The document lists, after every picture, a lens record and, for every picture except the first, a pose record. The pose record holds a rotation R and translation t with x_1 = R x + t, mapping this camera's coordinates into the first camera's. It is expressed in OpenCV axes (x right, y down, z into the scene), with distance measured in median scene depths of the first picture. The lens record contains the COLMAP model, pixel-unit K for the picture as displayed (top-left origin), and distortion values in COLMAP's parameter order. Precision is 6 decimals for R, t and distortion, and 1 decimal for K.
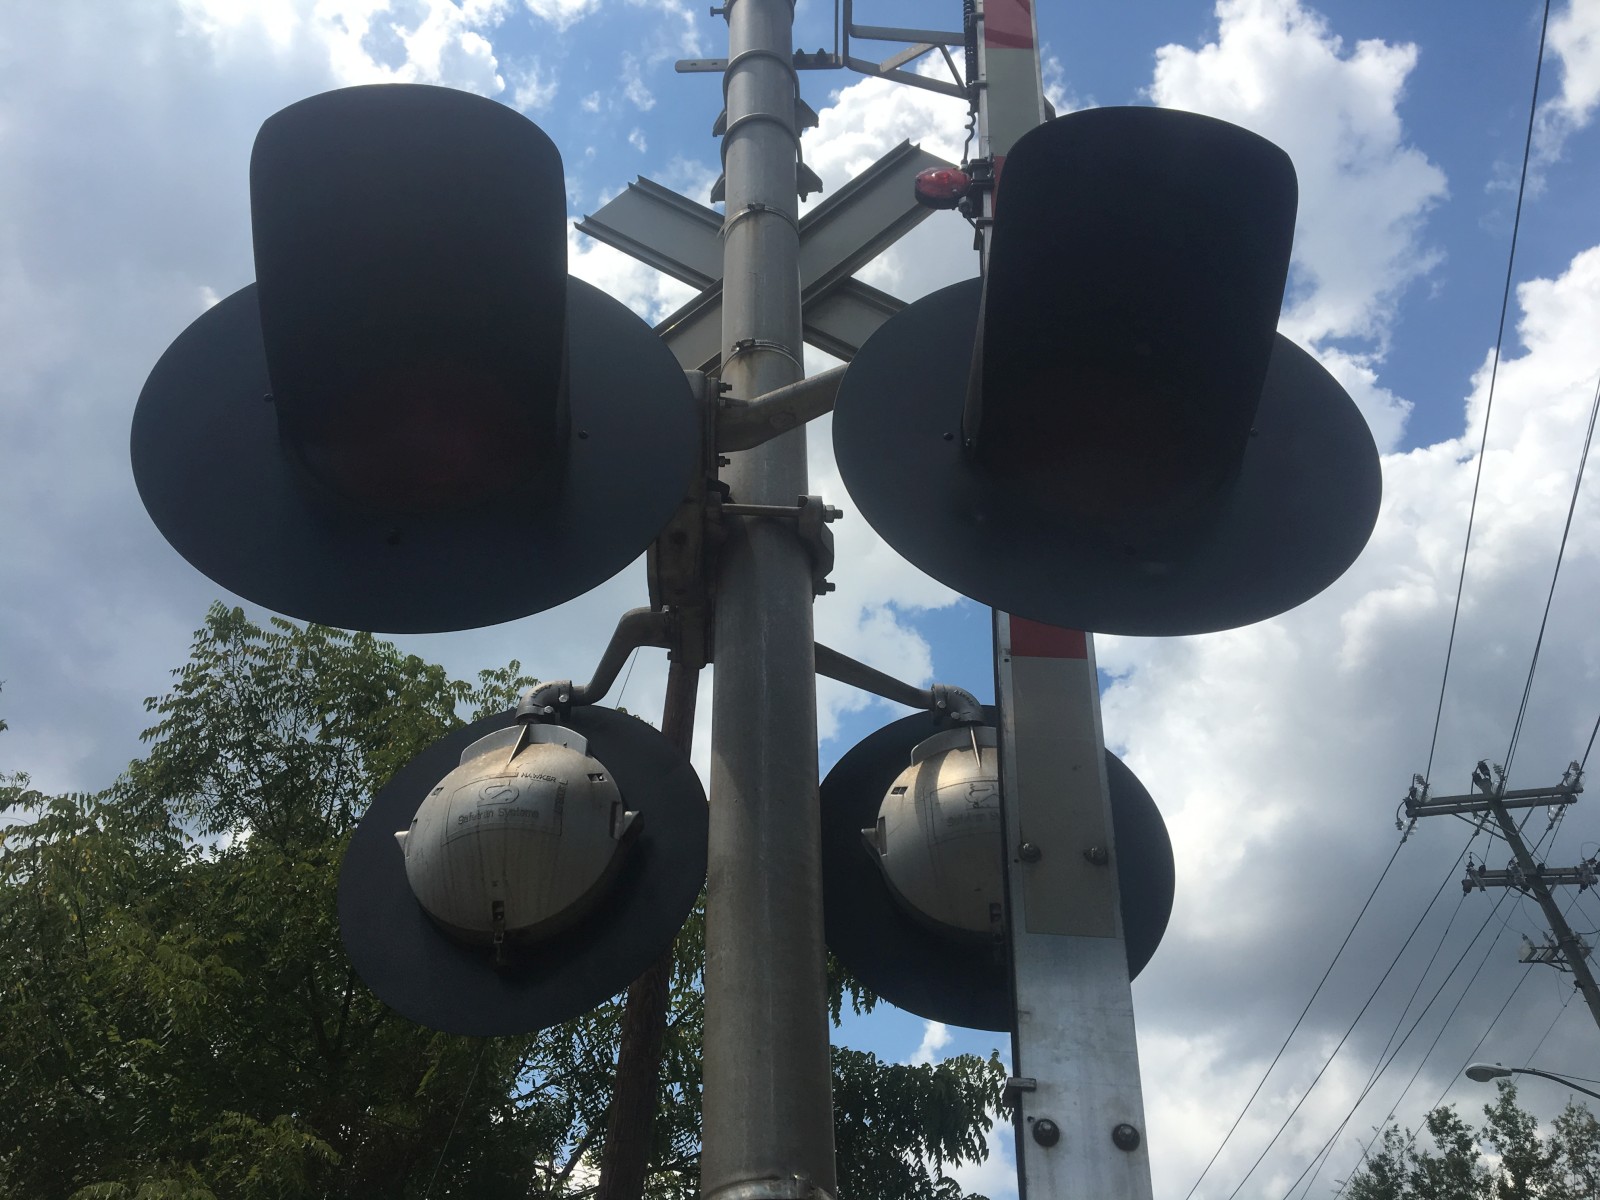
lens RADIAL K [[1343.9, 0, 800.0], [0, 1343.9, 600.0], [0, 0, 1]] dist [0.041528, -0.058035]
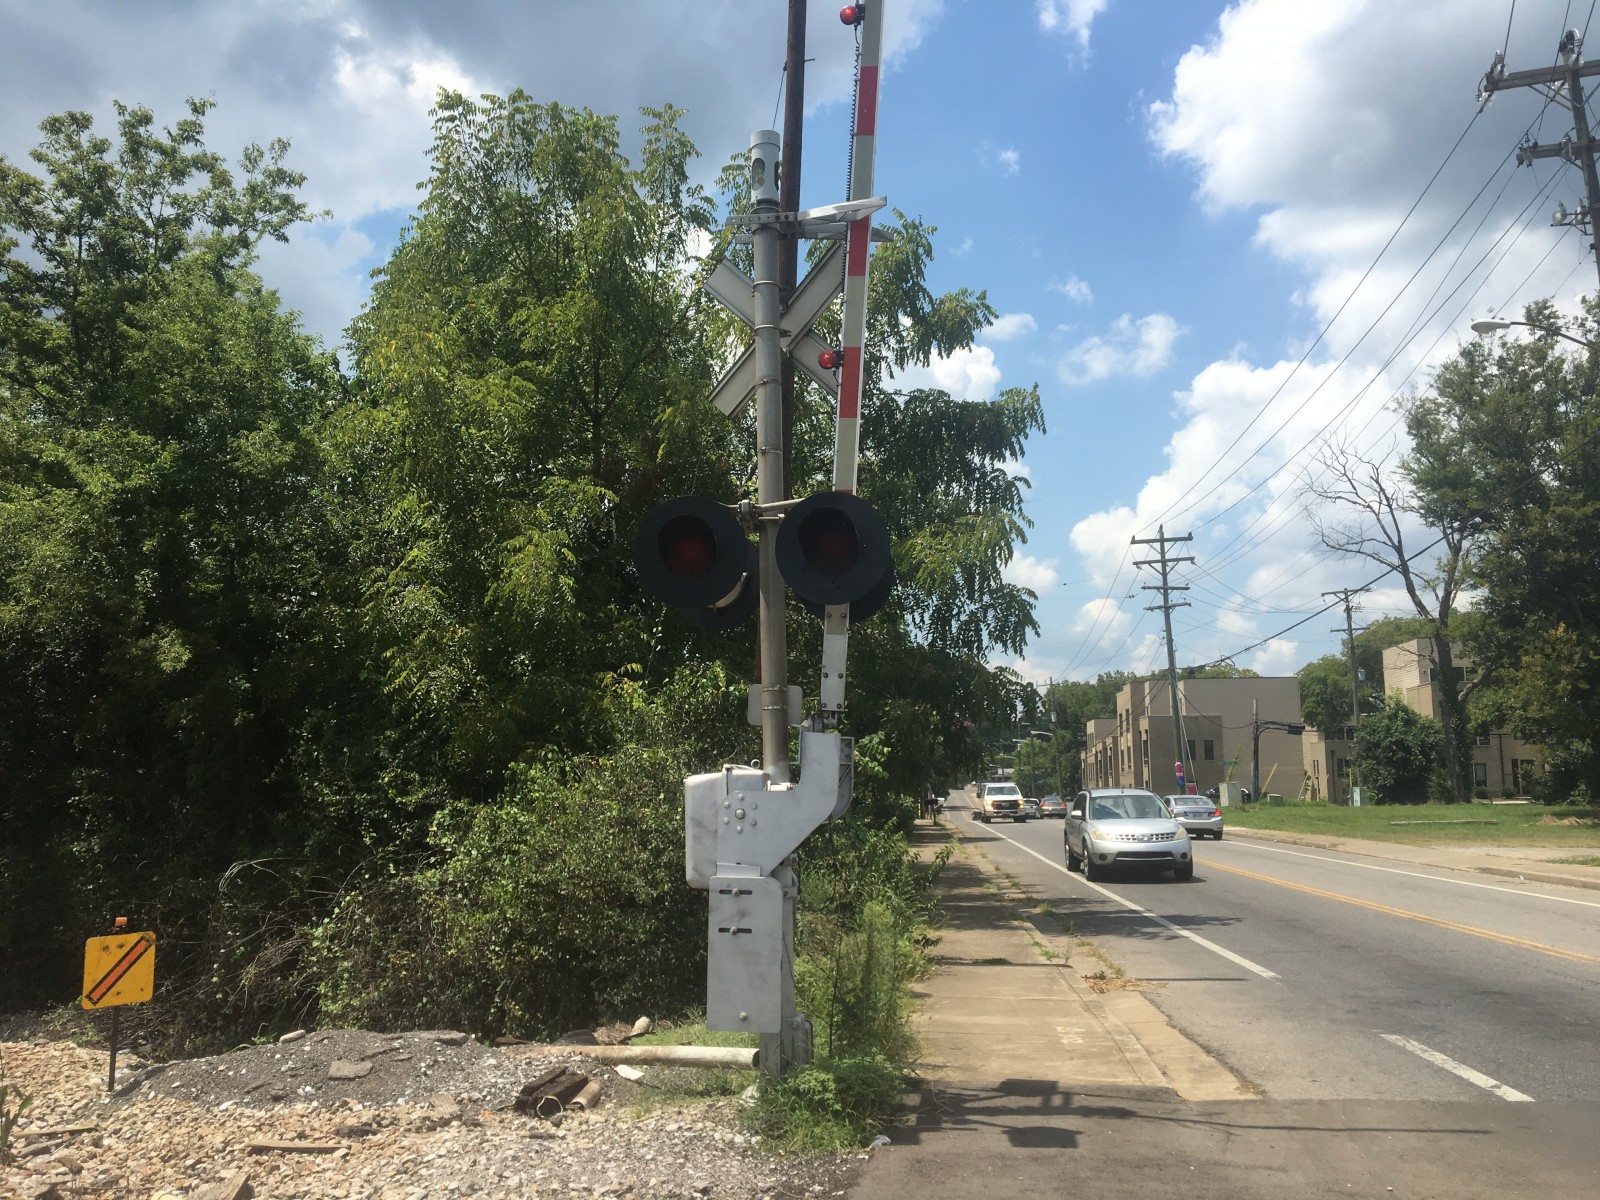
lens RADIAL K [[1333.5, 0, 793.6], [0, 1333.5, 578.9], [0, 0, 1]] dist [0.024497, -0.040758]
pose [[0.989044, -0.024771, -0.145527, 0.050463], [0.100188, 0.836650, 0.538498, -0.157626], [0.108416, -0.547178, 0.829965, -0.178581]]
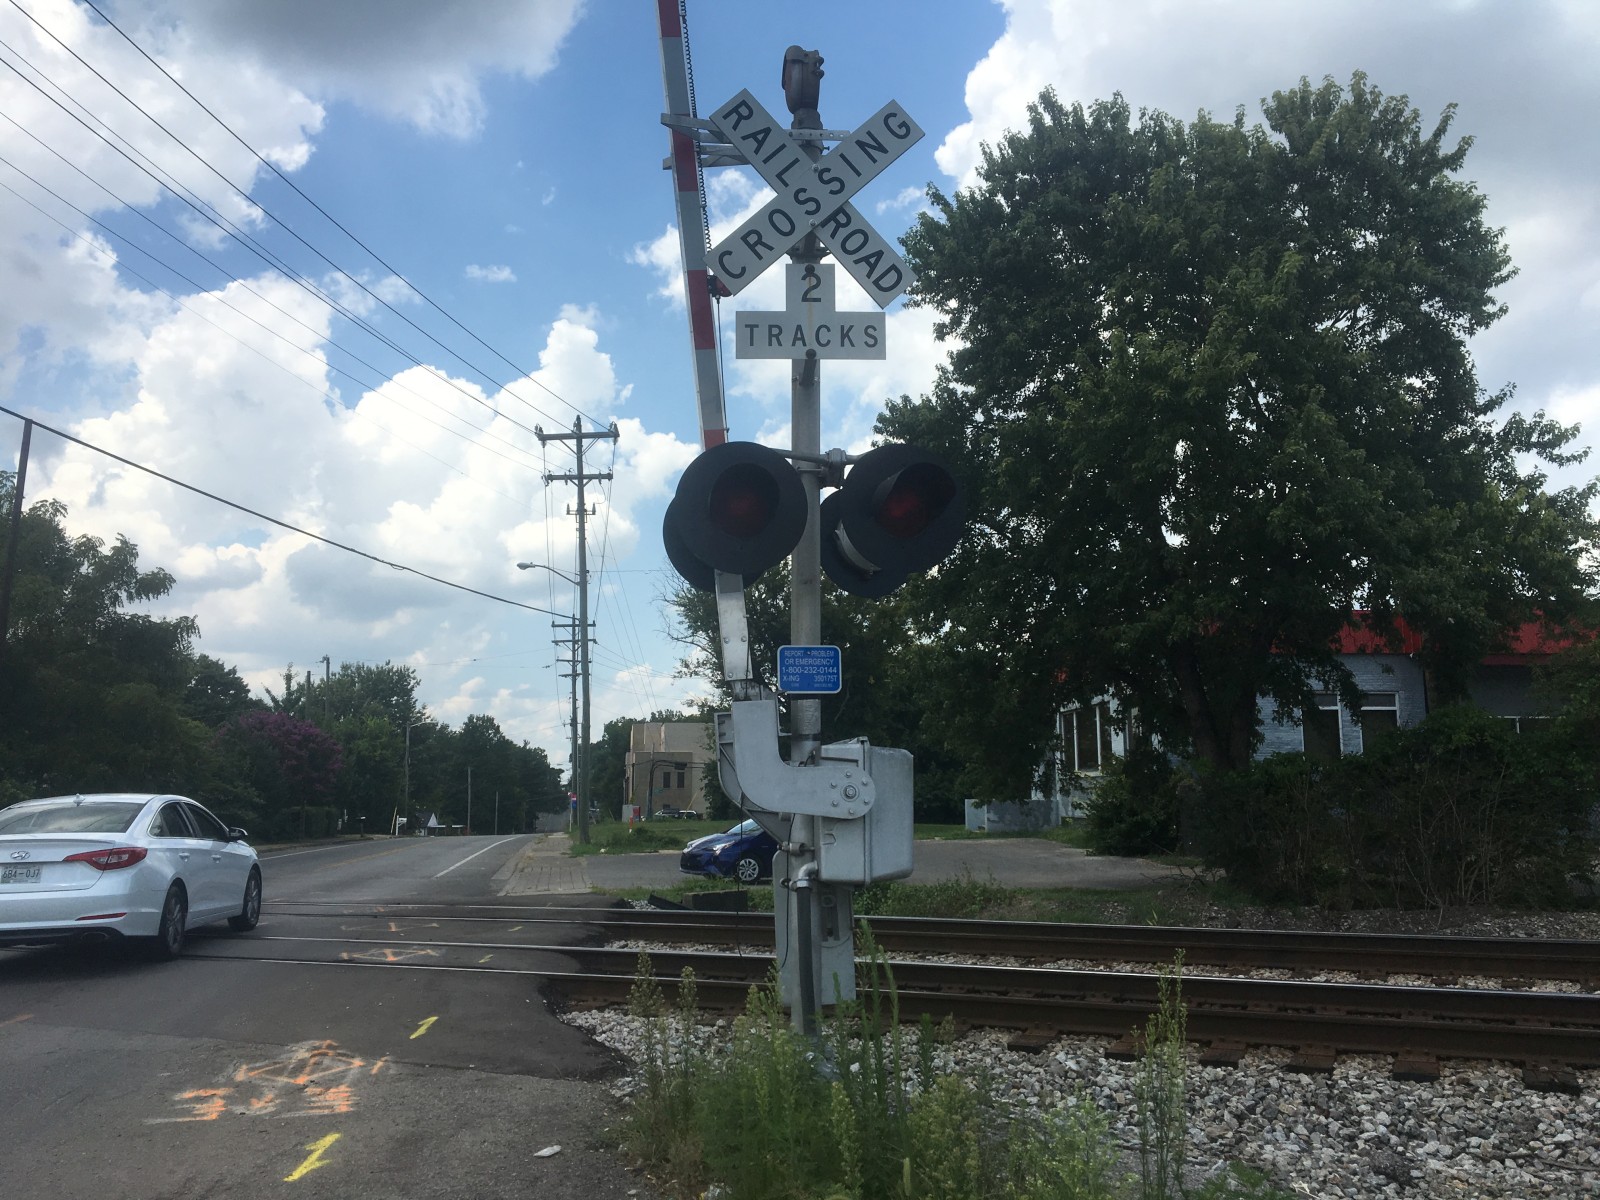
lens RADIAL K [[1372.7, 0, 800.0], [0, 1372.7, 600.0], [0, 0, 1]] dist [0.112952, -0.186049]
pose [[0.996121, 0.022689, 0.085023, 0.683757], [-0.065513, 0.836281, 0.544373, -0.826735], [-0.058751, -0.547832, 0.834523, -0.932341]]
